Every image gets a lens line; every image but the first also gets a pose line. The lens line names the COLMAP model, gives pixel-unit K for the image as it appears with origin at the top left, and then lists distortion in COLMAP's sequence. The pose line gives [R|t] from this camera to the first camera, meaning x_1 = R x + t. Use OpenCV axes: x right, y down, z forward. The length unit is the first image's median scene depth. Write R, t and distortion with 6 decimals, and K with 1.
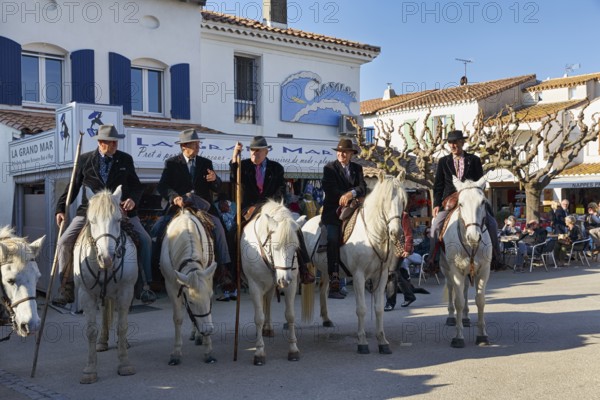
lens RADIAL K [[673.6, 0, 300.0], [0, 673.6, 200.0], [0, 0, 1]] dist [0.024353, -0.010836]
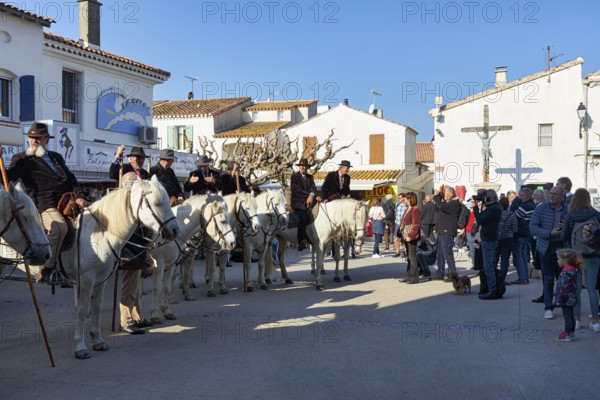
lens RADIAL K [[673.6, 0, 300.0], [0, 673.6, 200.0], [0, 0, 1]] dist [0.024353, -0.010836]
pose [[0.868675, 0.013744, 0.495191, -0.296969], [-0.016609, 0.999861, 0.001384, 0.000109], [-0.495103, -0.009426, 0.868783, -0.199031]]
